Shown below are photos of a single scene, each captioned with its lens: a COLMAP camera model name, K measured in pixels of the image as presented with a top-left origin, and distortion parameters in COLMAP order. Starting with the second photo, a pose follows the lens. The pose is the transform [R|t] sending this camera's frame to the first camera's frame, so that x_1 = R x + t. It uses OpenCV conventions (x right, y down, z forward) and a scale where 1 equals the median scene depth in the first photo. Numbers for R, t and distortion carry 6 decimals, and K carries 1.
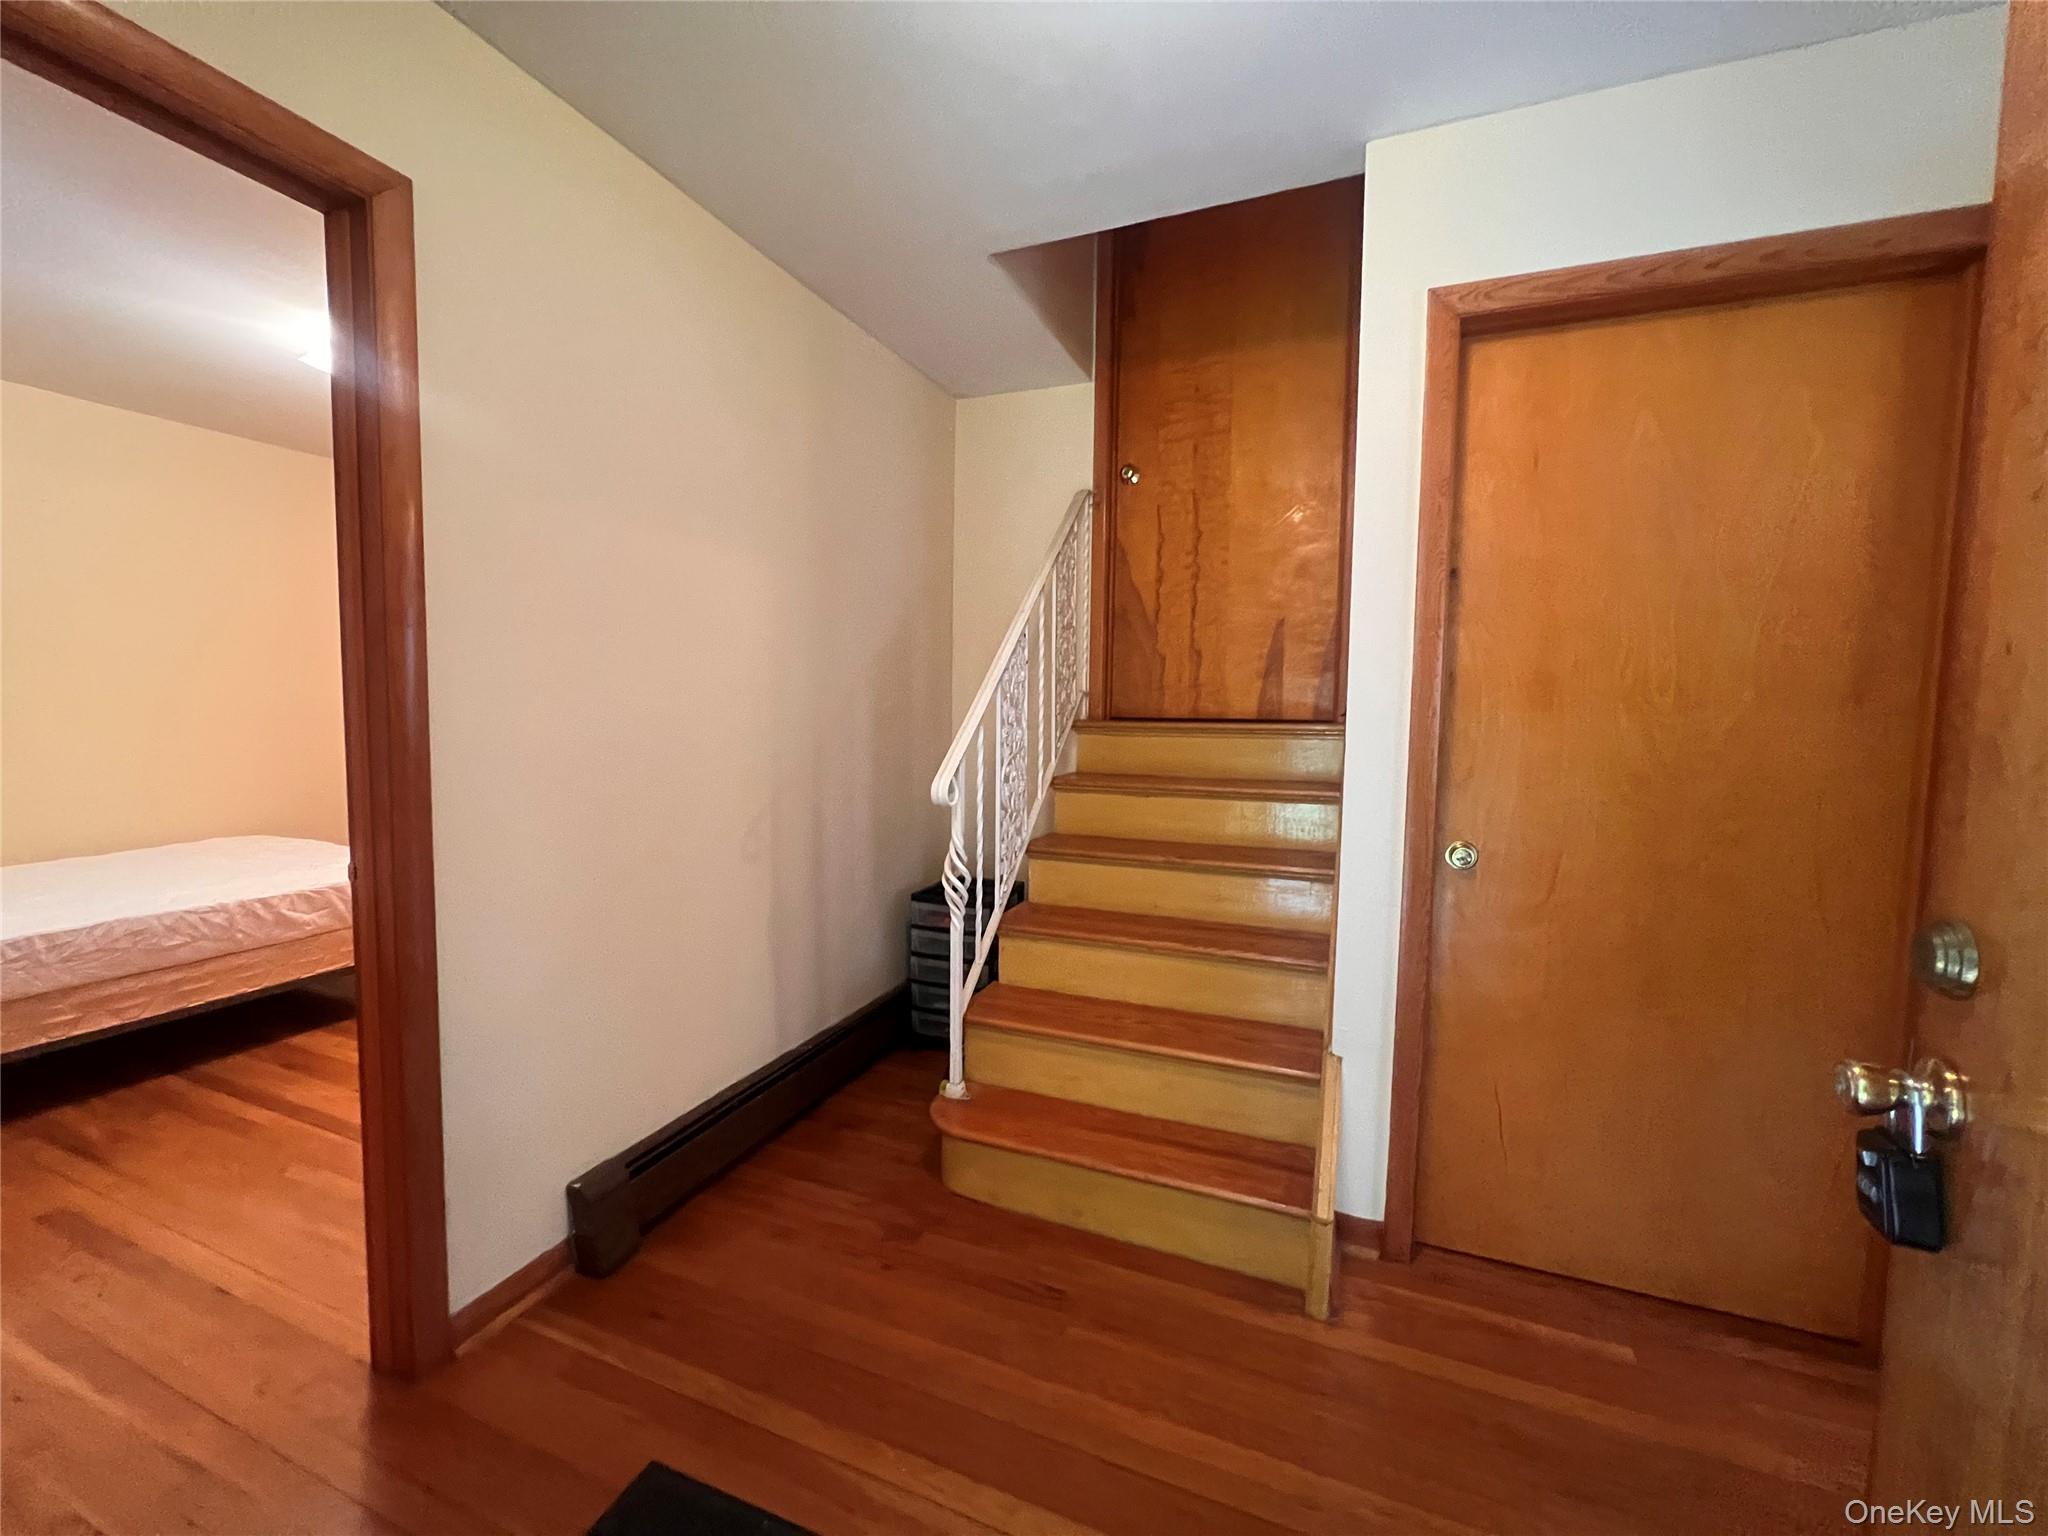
lens RADIAL K [[820.9, 0, 1024.0], [0, 820.9, 768.0], [0, 0, 1]] dist [-0.001445, -0.000544]
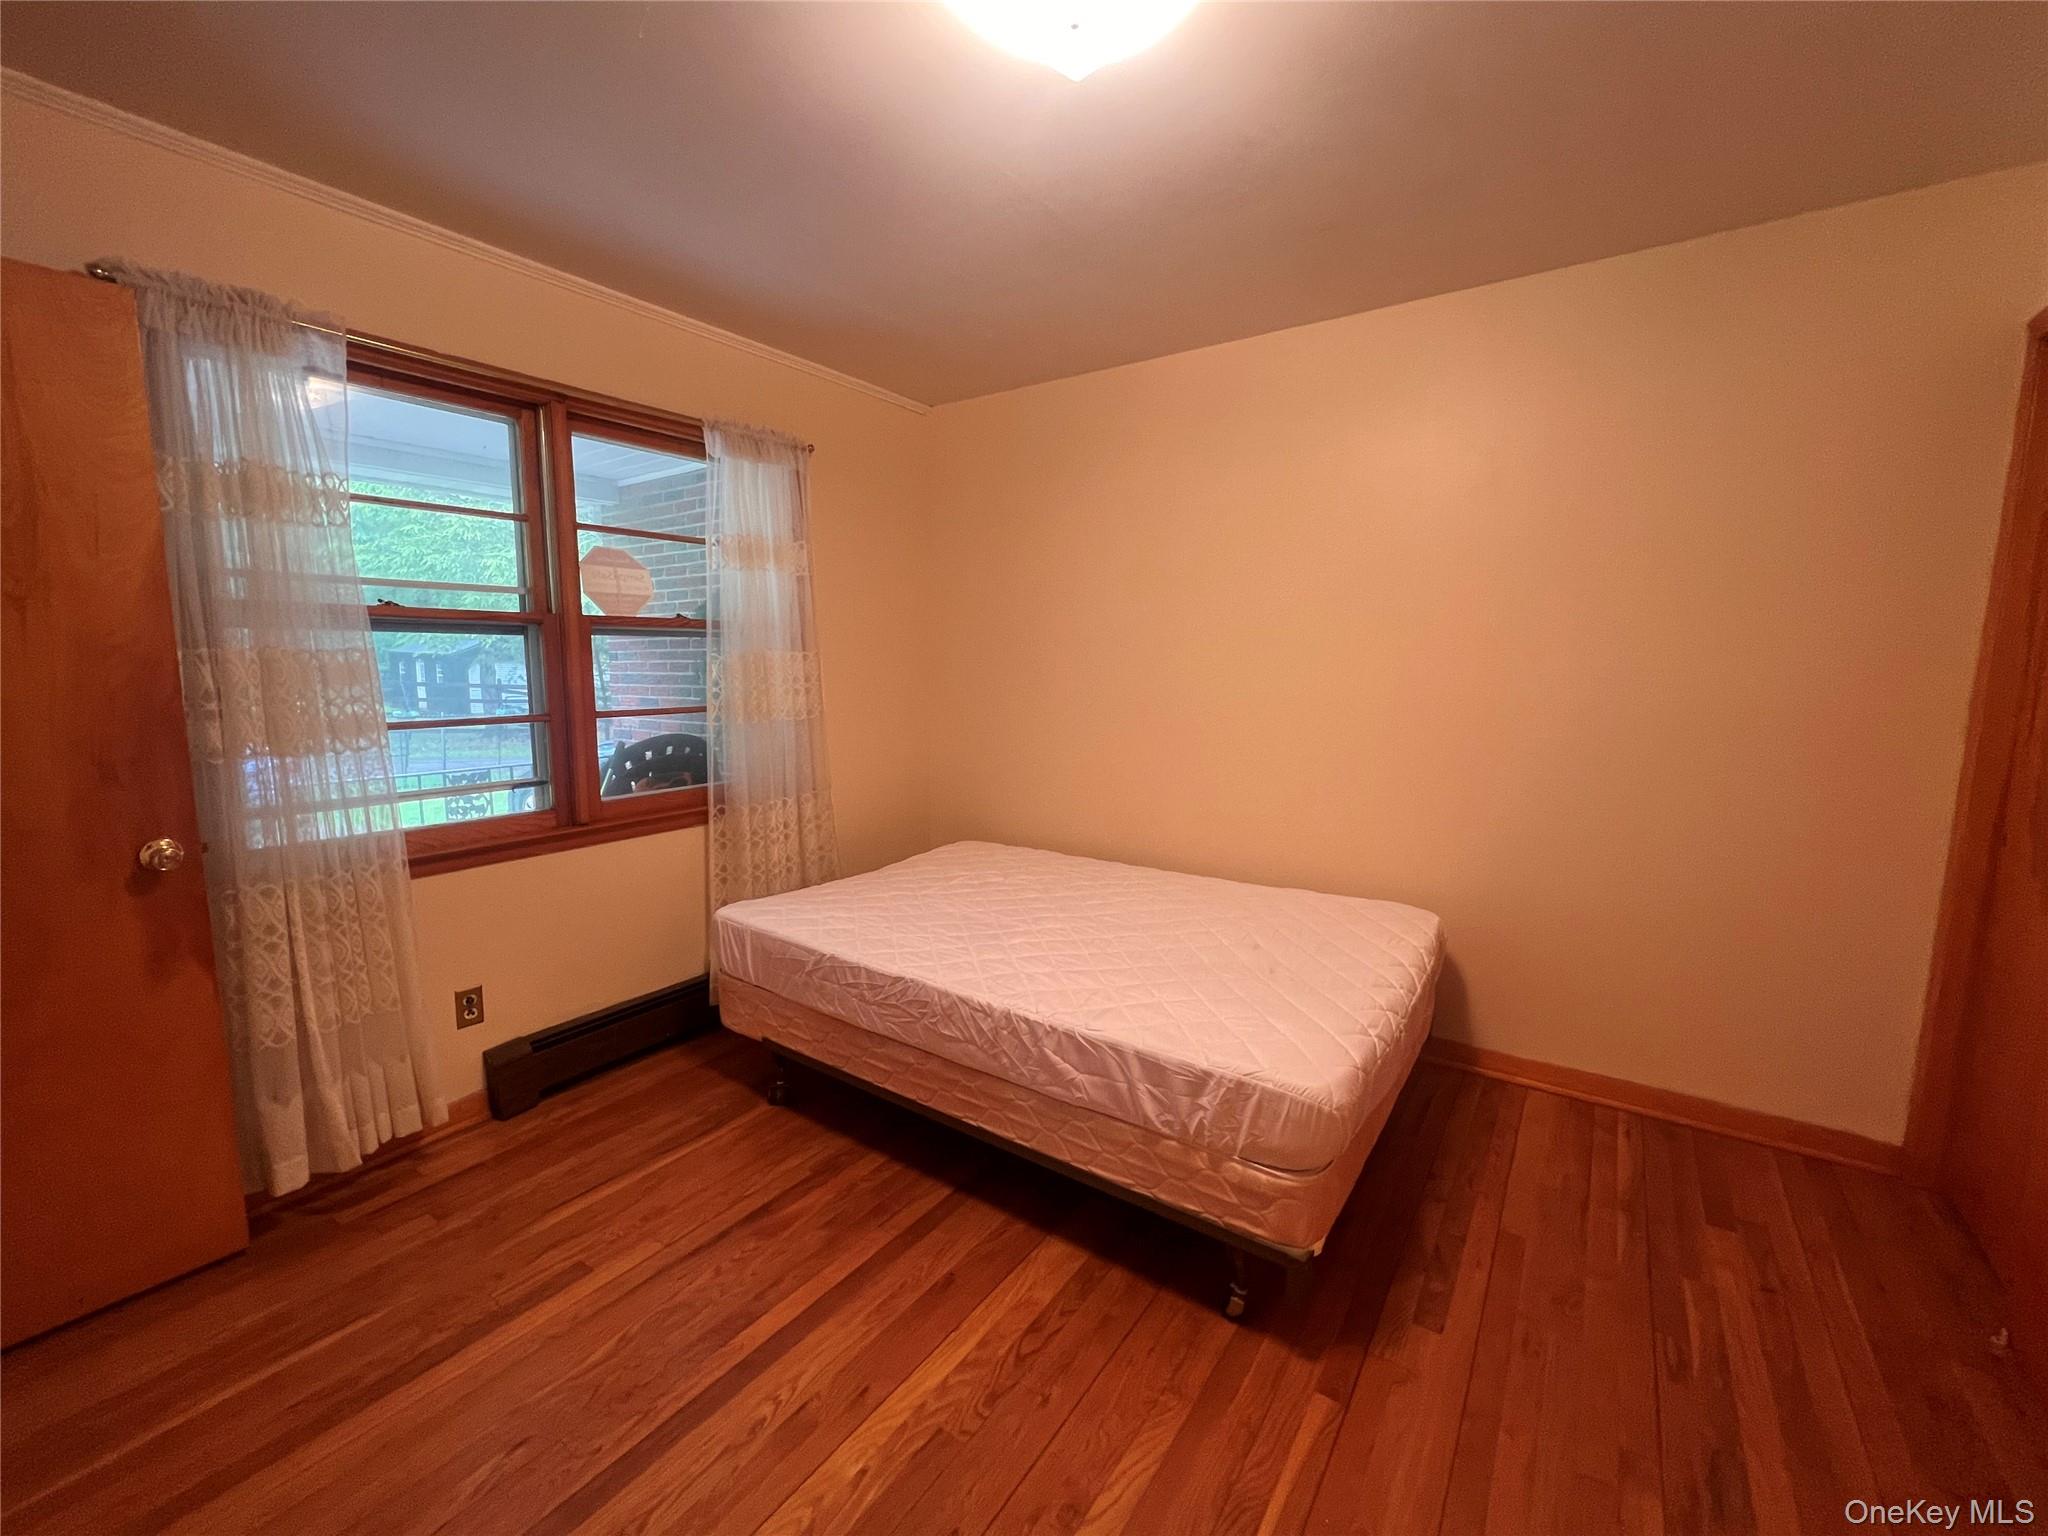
lens RADIAL K [[846.3, 0, 1035.4], [0, 846.3, 771.8], [0, 0, 1]] dist [-0.001954, -0.000303]
pose [[-0.210486, 0.110422, -0.971341, -0.316627], [-0.089892, 0.987205, 0.131705, -0.131873], [0.973455, 0.115038, -0.197867, 1.181950]]
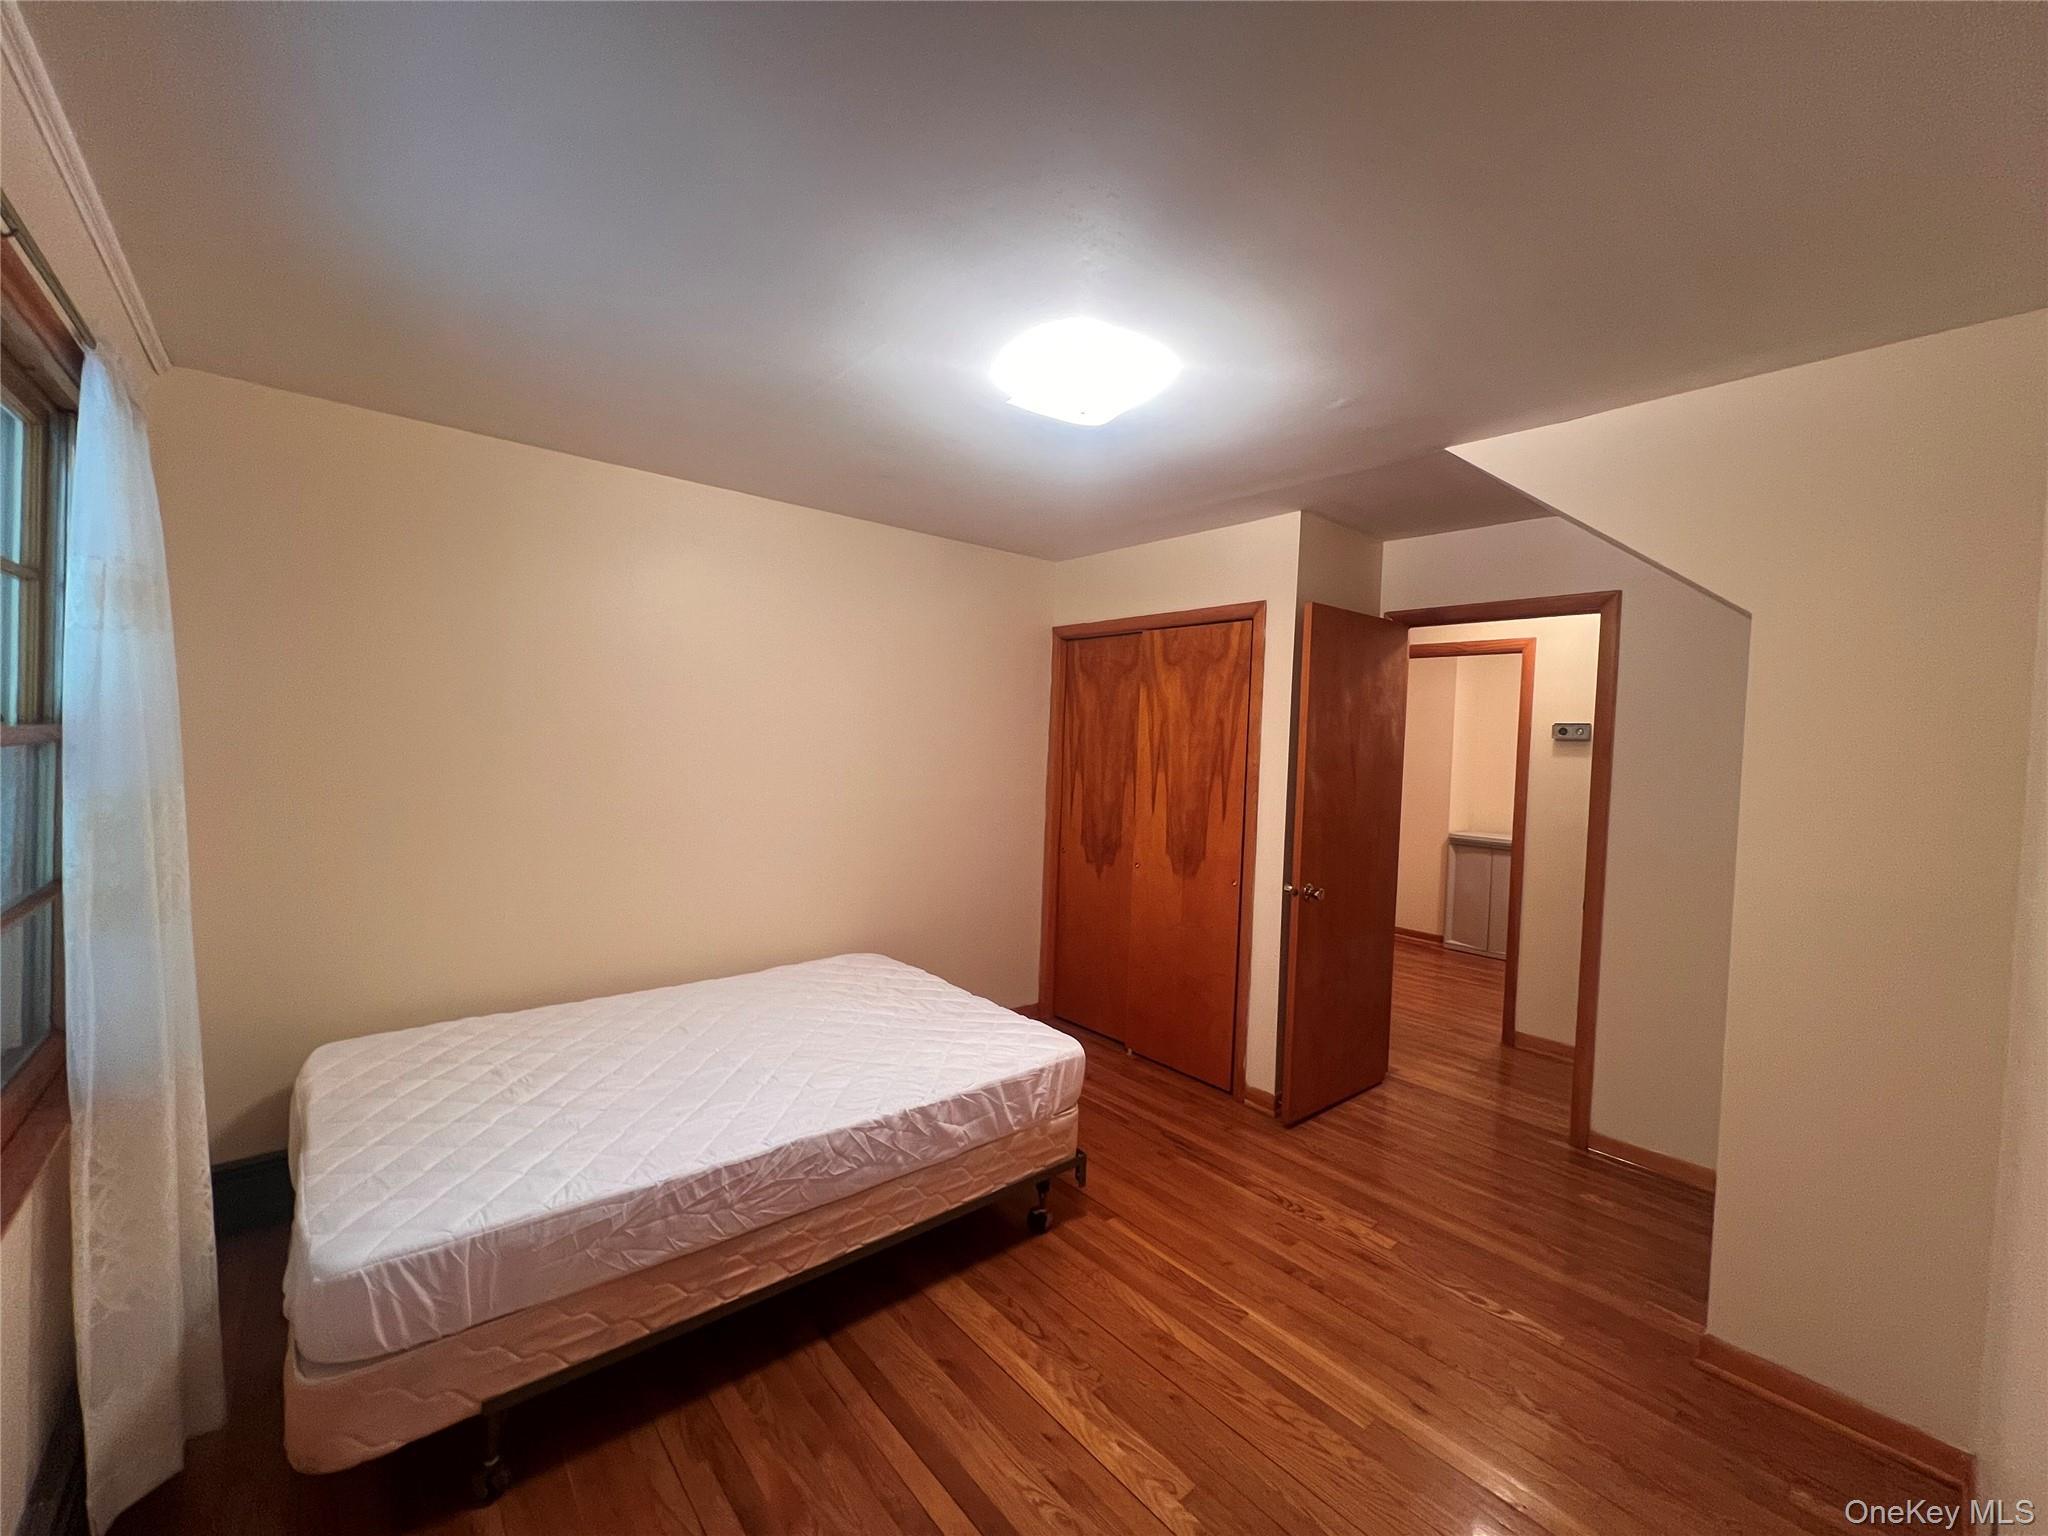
lens RADIAL K [[820.9, 0, 1024.0], [0, 820.9, 768.0], [0, 0, 1]] dist [-0.001445, -0.000544]
pose [[0.893401, 0.027492, -0.448418, -0.544226], [-0.055438, 0.997244, -0.049311, -0.129096], [0.445827, 0.068914, 0.892463, 0.362243]]
